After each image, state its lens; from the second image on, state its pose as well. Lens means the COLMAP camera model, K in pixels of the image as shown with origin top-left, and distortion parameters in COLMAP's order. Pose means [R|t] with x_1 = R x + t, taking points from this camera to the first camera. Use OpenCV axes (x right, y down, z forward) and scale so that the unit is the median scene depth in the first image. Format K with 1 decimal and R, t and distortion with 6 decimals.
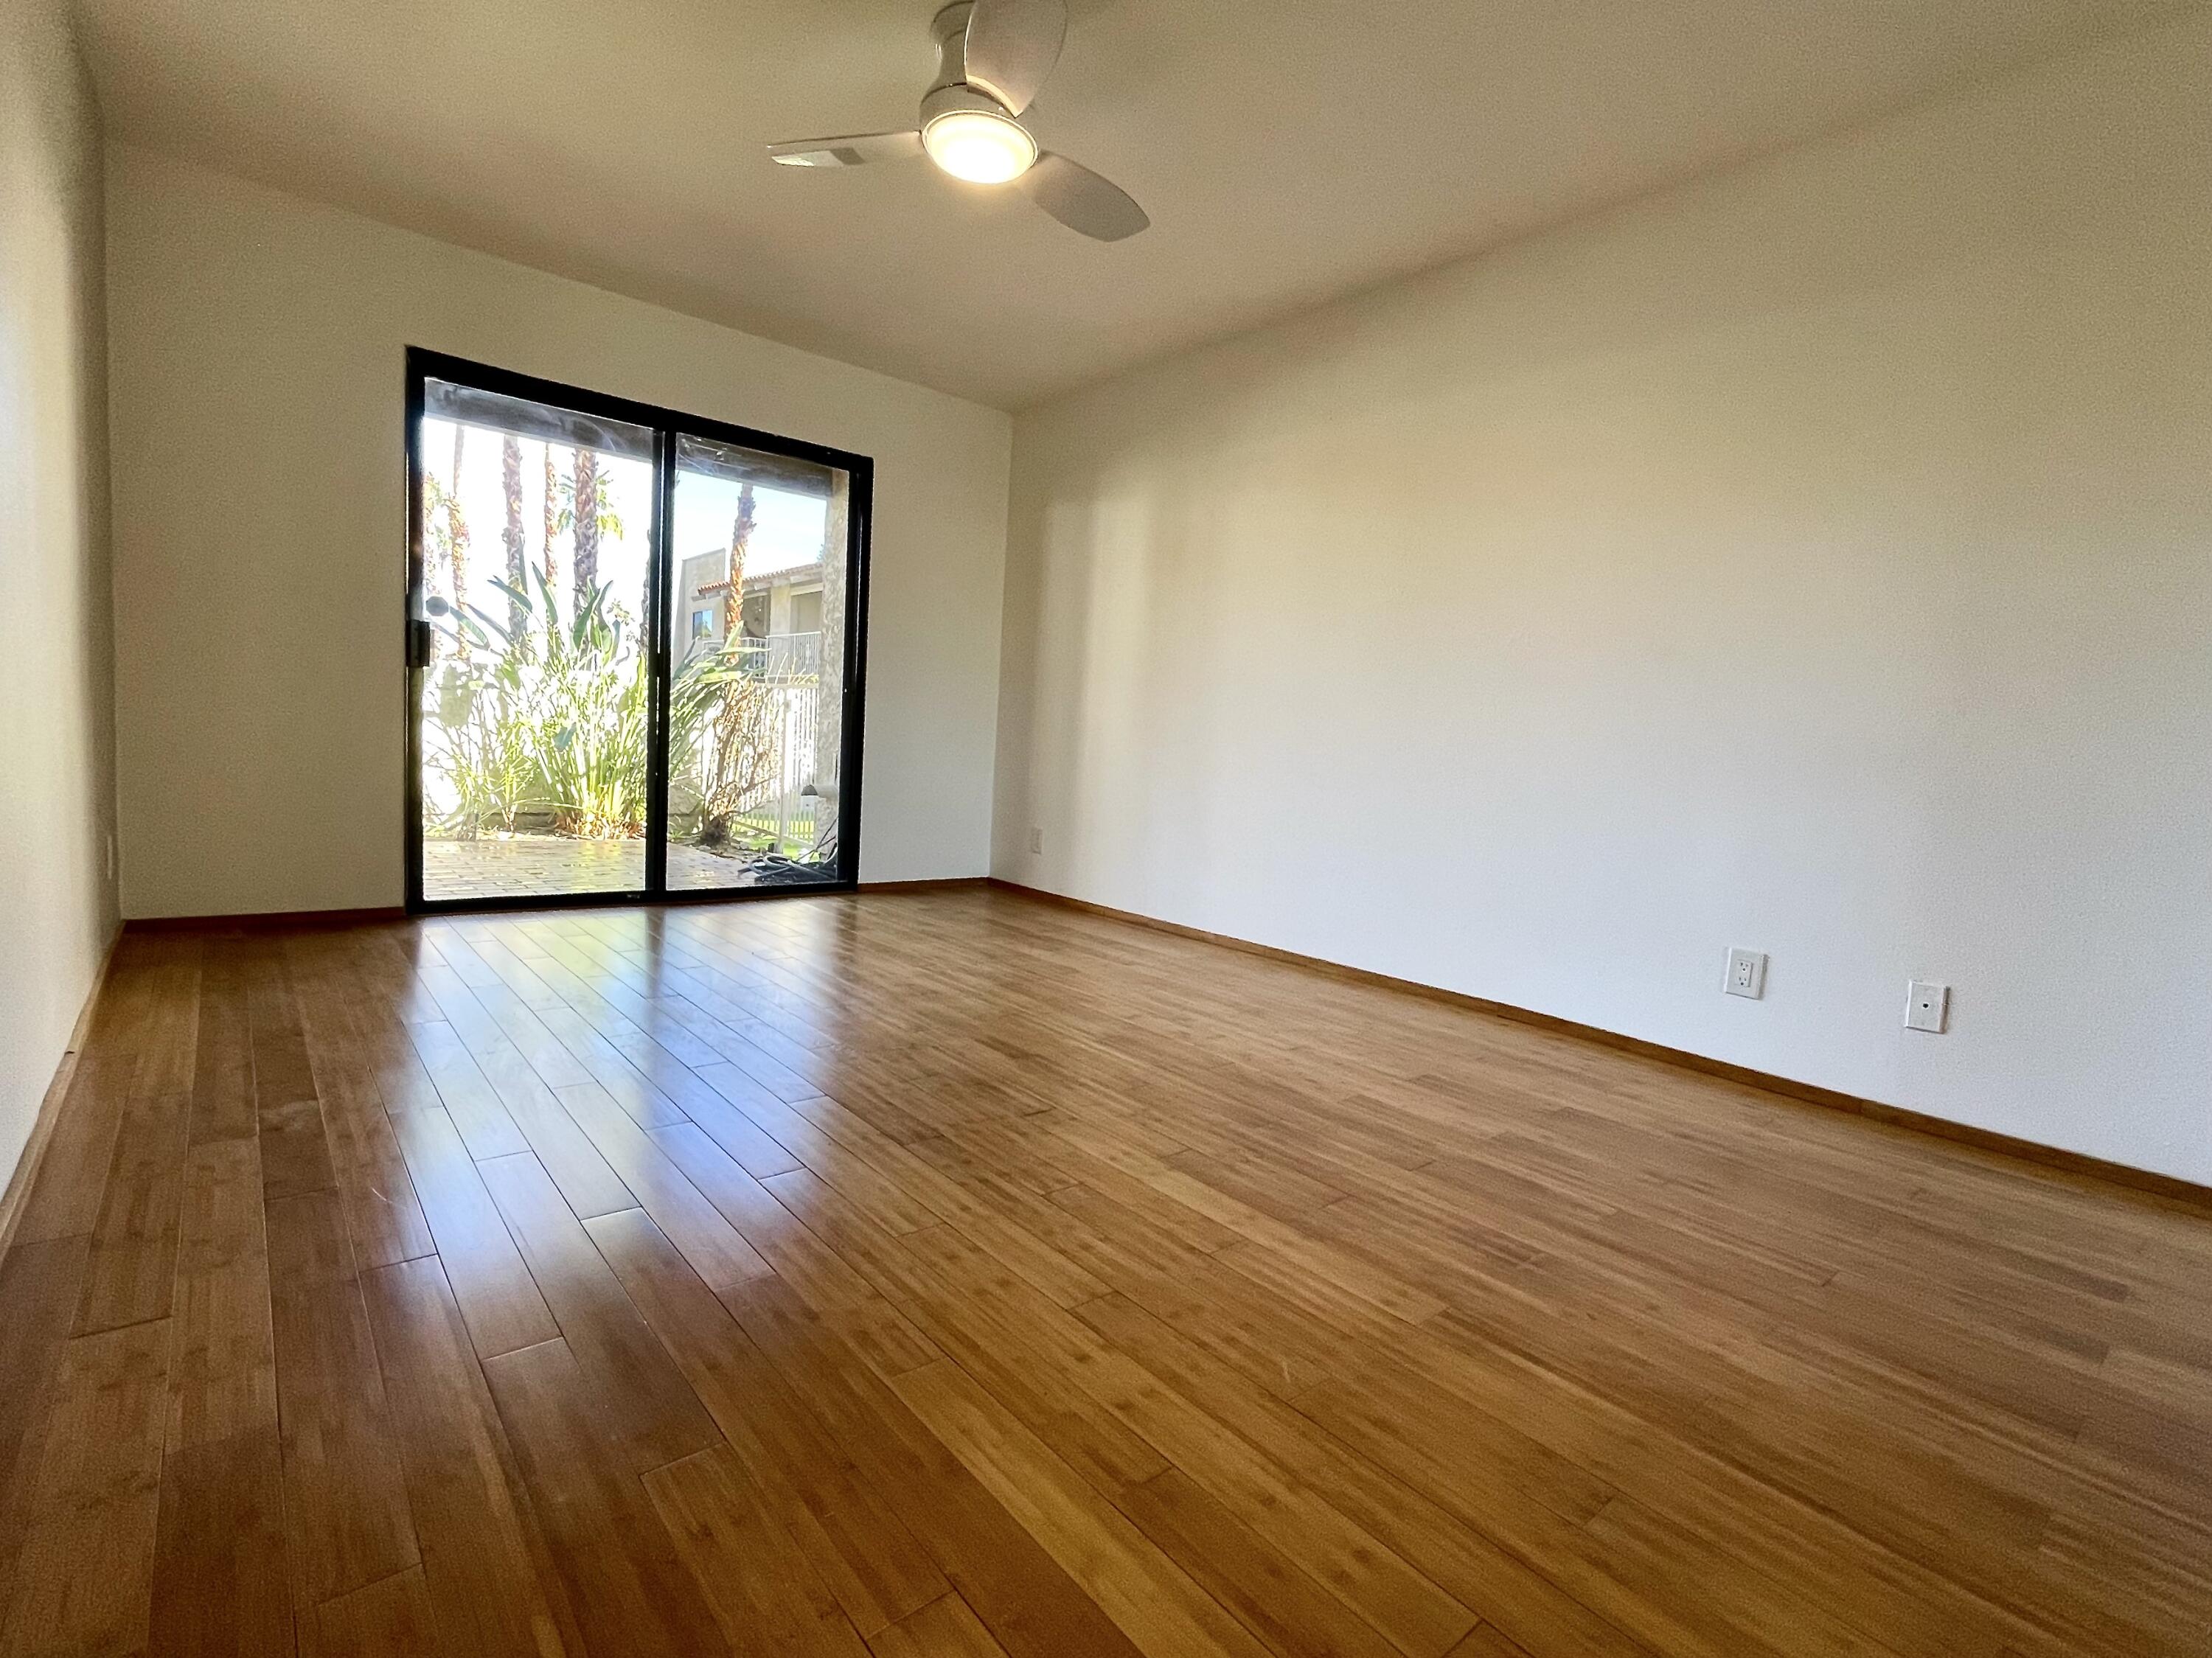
lens RADIAL K [[936.8, 0, 1097.9], [0, 936.8, 831.4], [0, 0, 1]] dist [-0.001340, 0.001196]
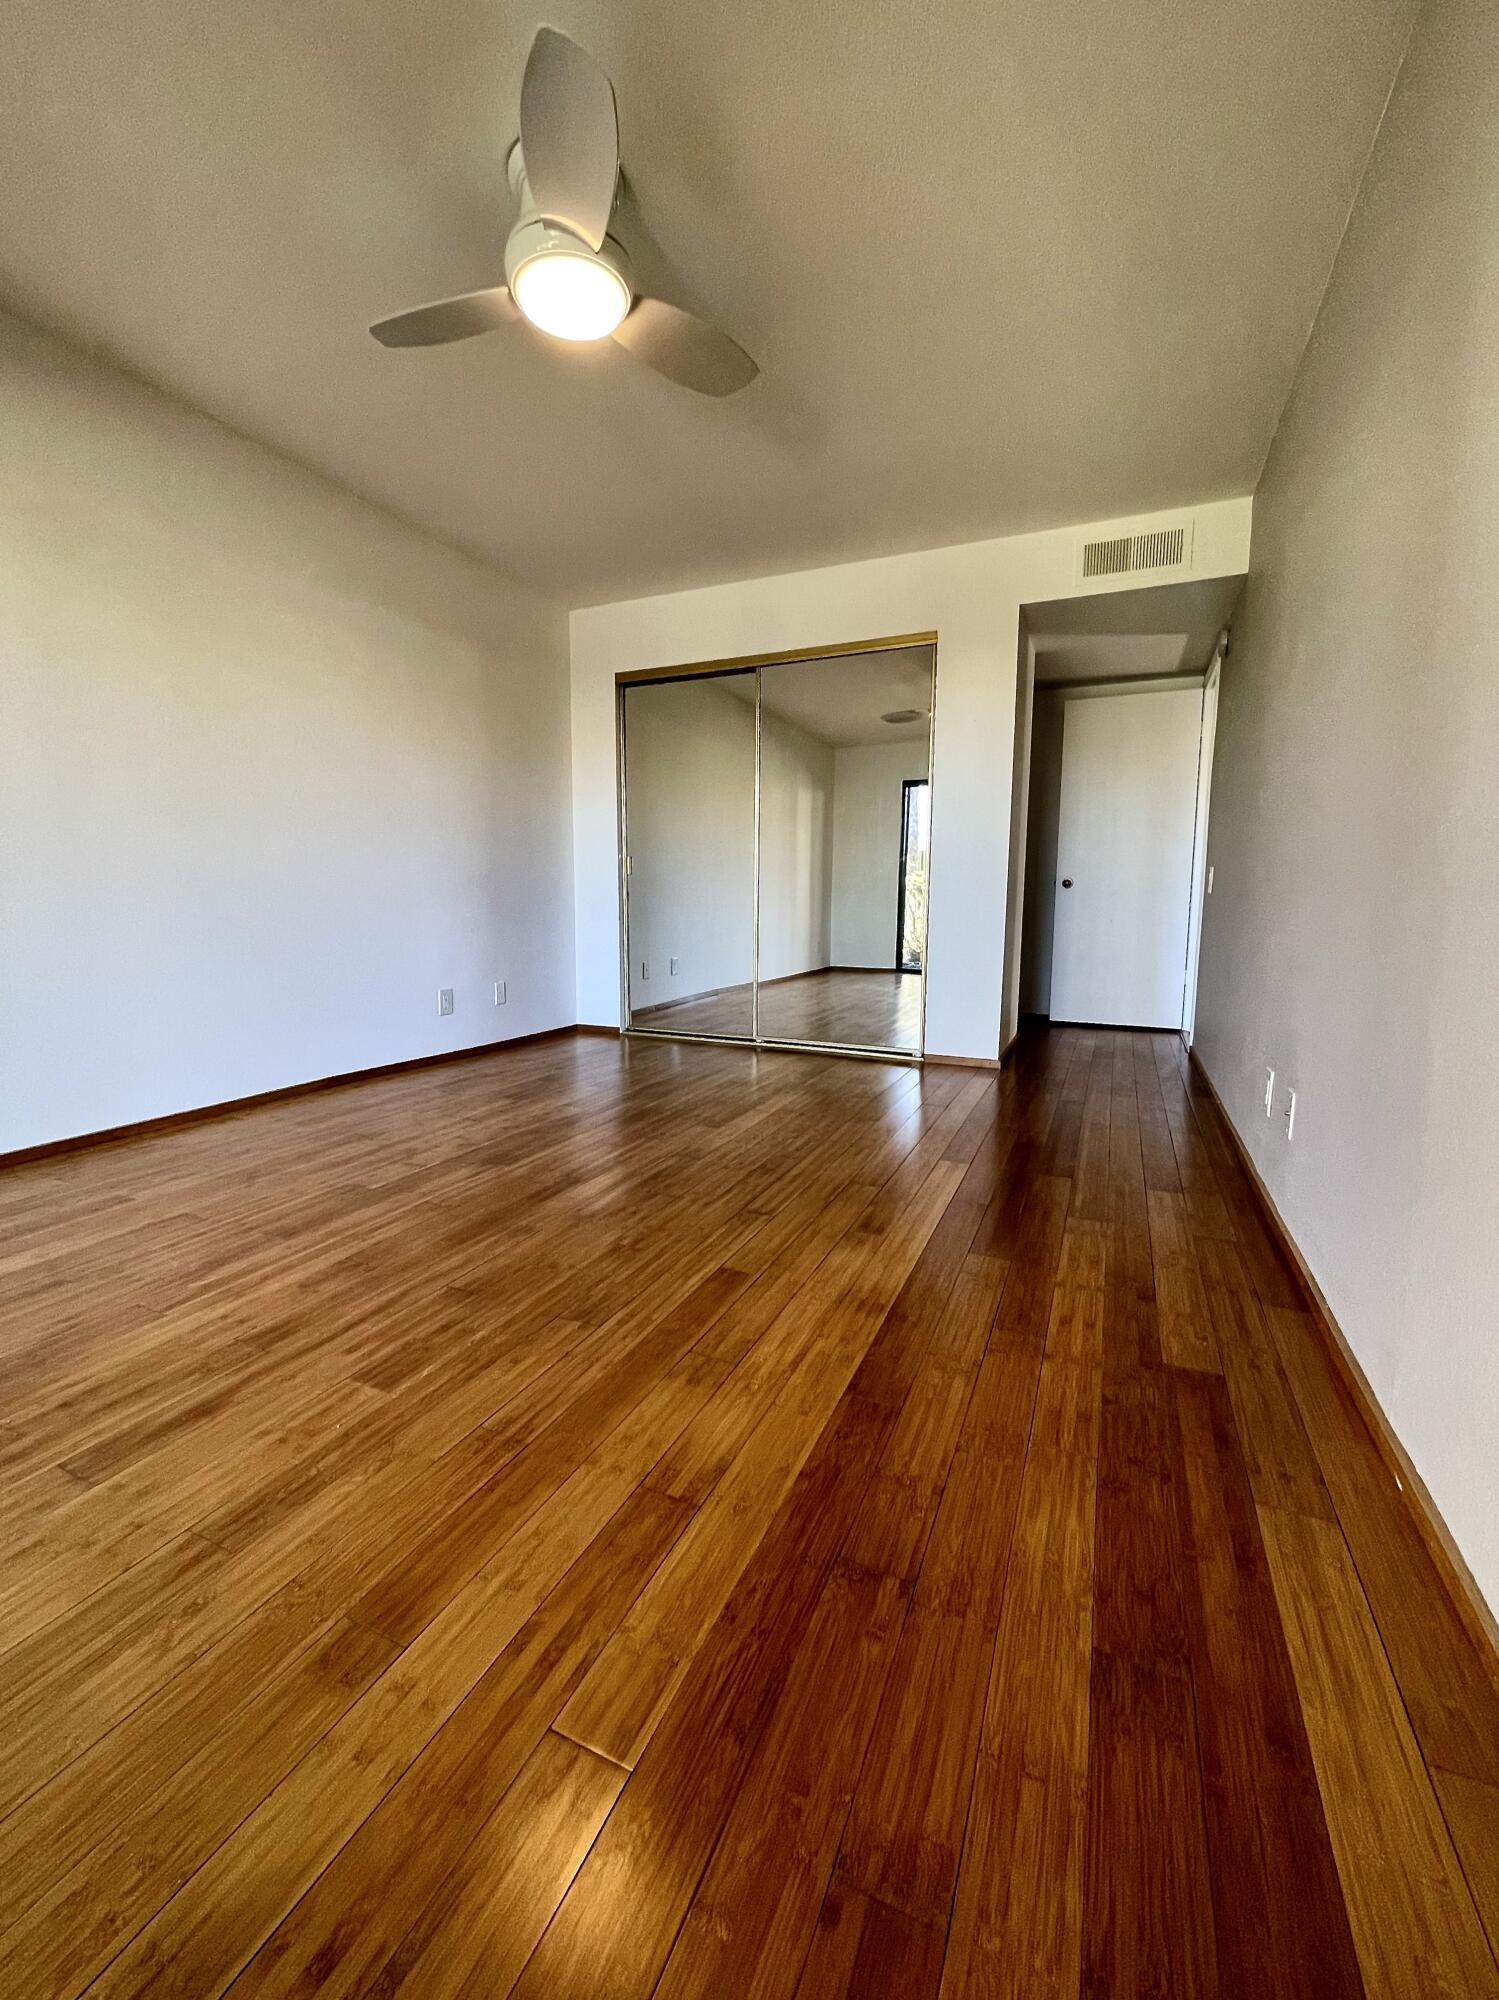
lens RADIAL K [[847.1, 0, 749.5], [0, 847.1, 1000.0], [0, 0, 1]] dist [-0.001340, 0.001196]
pose [[-0.407193, -0.173102, 0.896788, -0.954075], [0.059457, 0.974769, 0.215151, -0.151775], [-0.911405, 0.140928, -0.386627, 1.104831]]
